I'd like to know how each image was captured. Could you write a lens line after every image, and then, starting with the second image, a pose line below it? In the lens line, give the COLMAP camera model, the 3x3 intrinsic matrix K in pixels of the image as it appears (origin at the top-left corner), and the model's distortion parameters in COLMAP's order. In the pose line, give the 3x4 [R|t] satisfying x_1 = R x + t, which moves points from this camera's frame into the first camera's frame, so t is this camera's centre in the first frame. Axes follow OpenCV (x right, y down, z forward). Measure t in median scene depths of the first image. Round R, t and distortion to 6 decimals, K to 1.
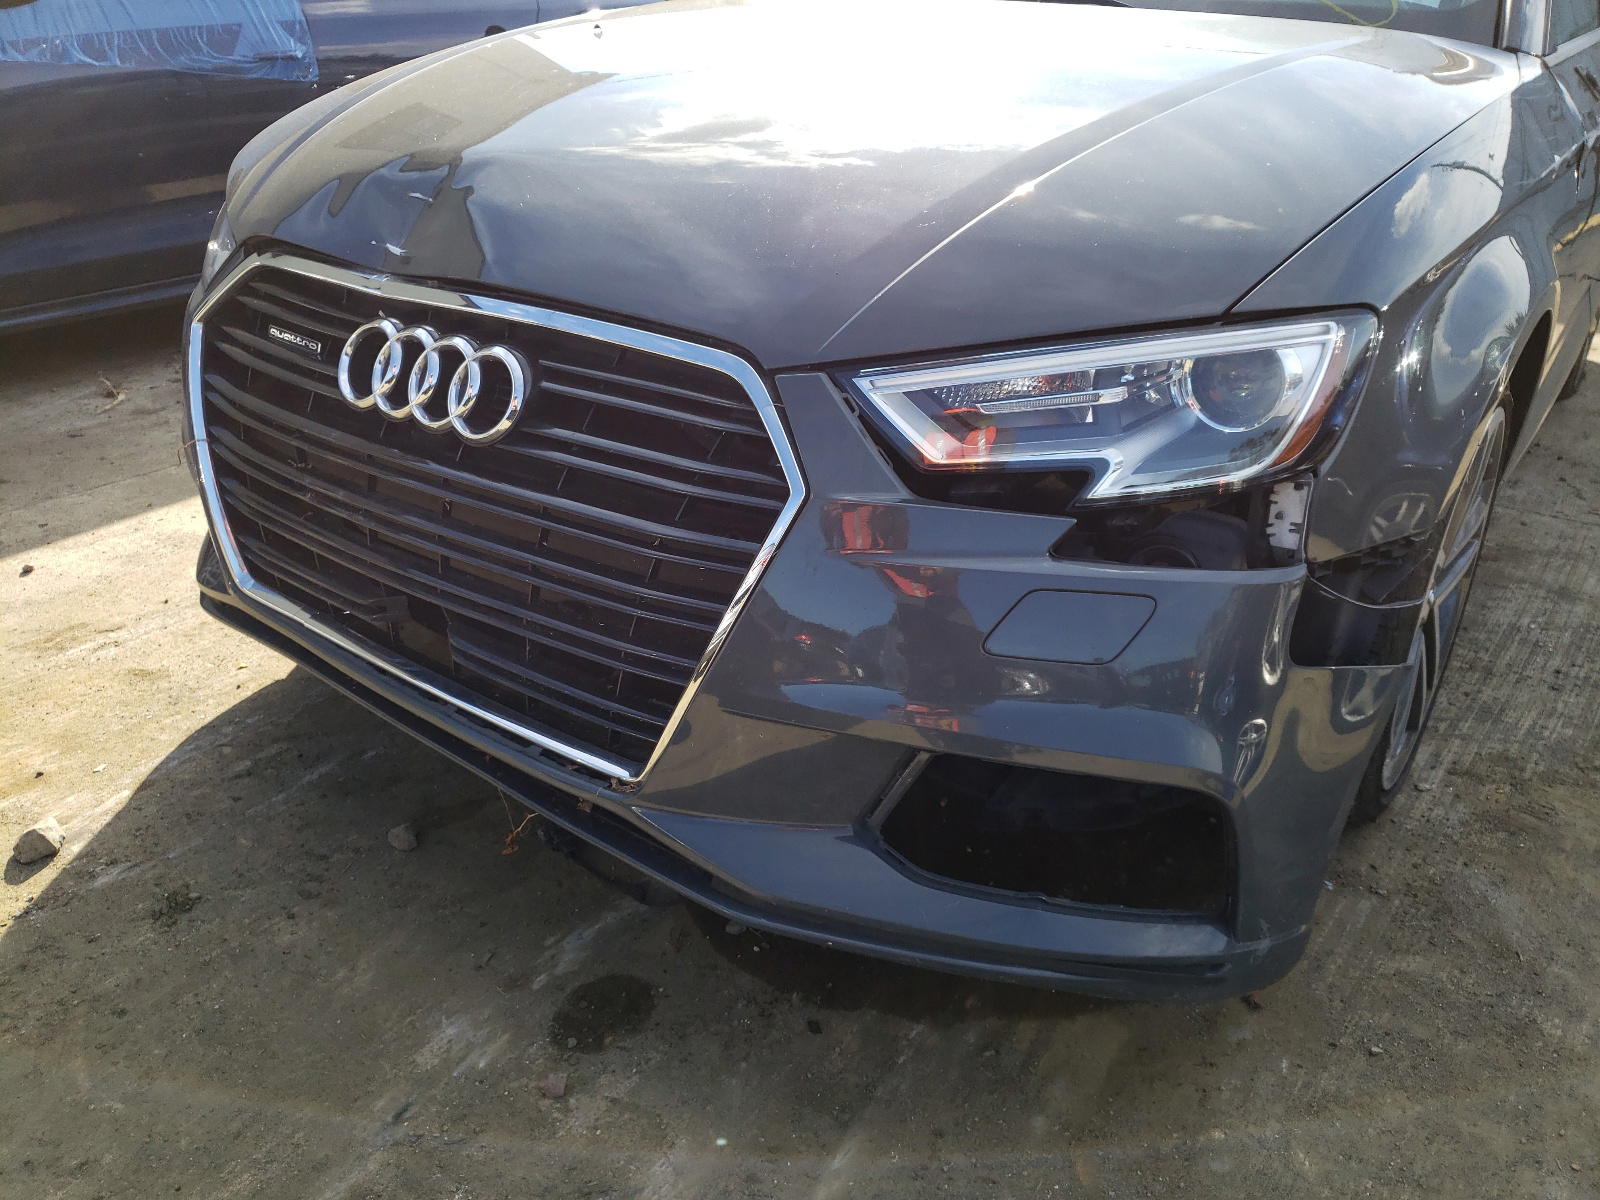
lens RADIAL K [[1205.8, 0, 800.0], [0, 1205.8, 600.0], [0, 0, 1]] dist [0.008091, 0.006857]
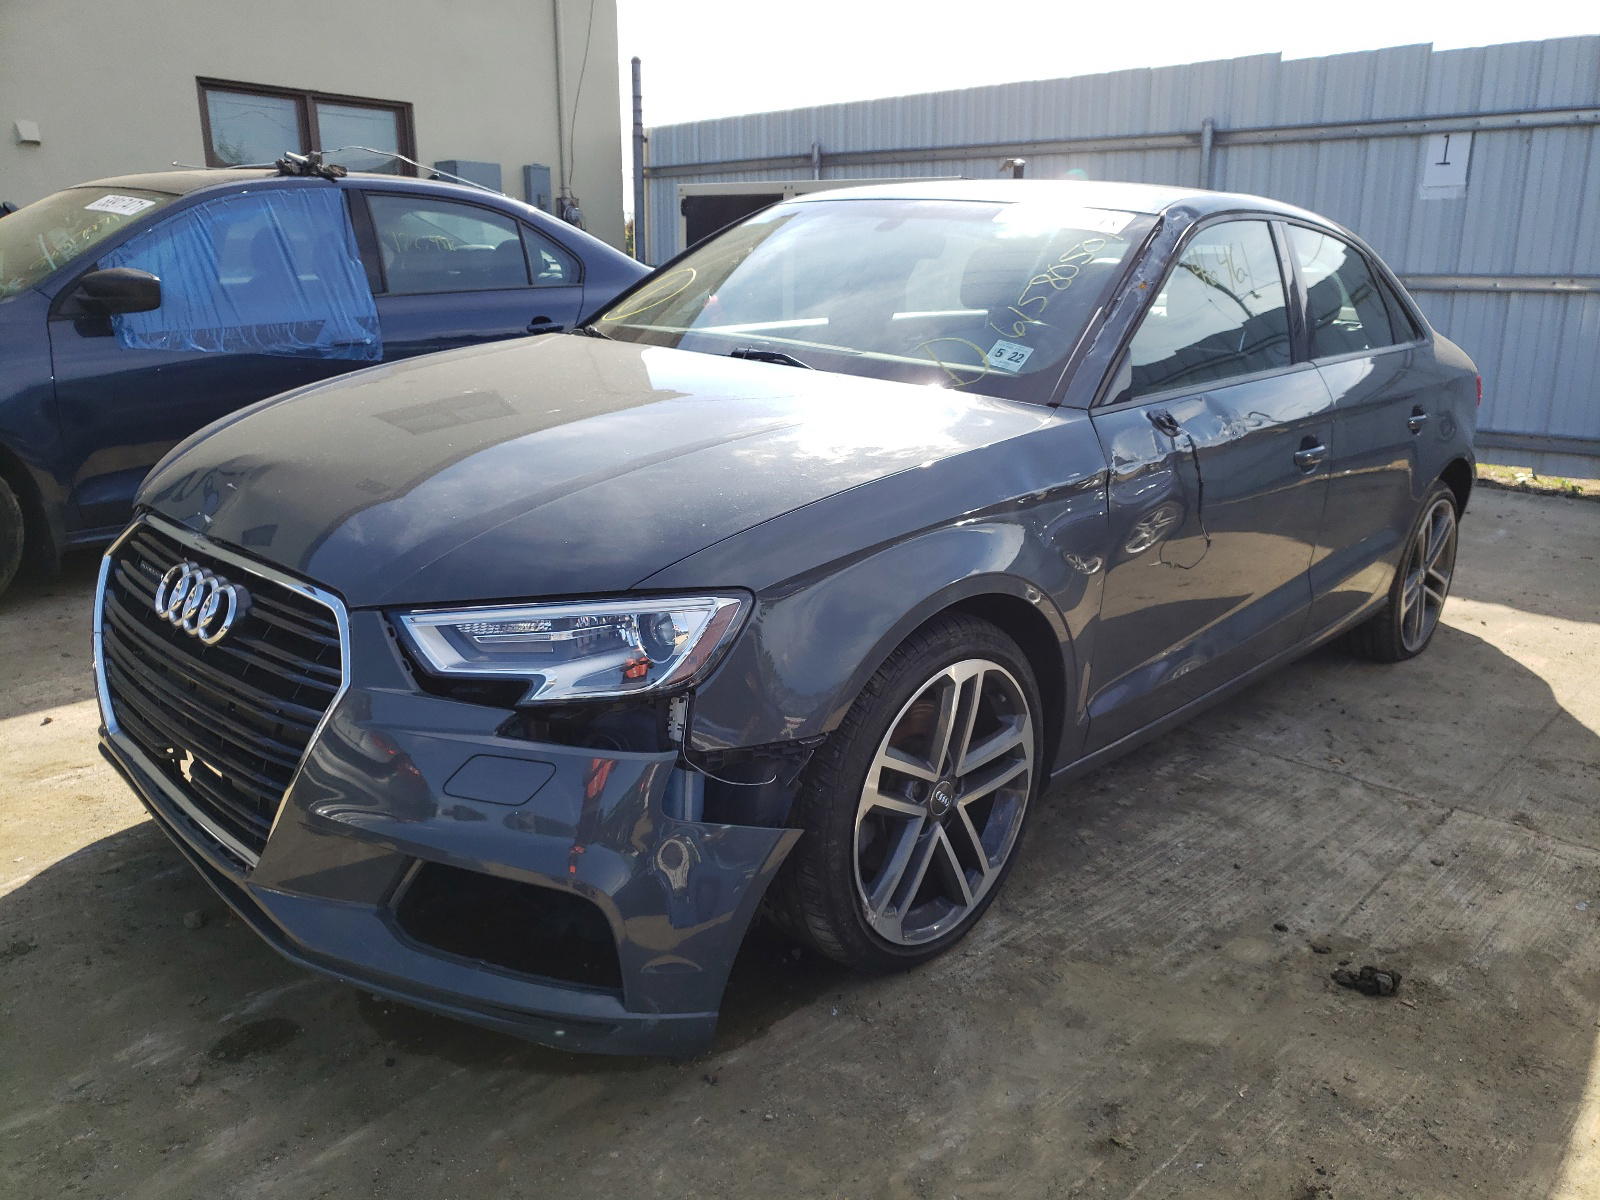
lens RADIAL K [[1209.0, 0, 824.5], [0, 1209.0, 640.8], [0, 0, 1]] dist [-0.006149, 0.070088]
pose [[0.989490, 0.052609, -0.134691, 0.688543], [-0.071770, 0.987317, -0.141616, 0.029166], [0.125533, 0.149795, 0.980716, -0.413133]]
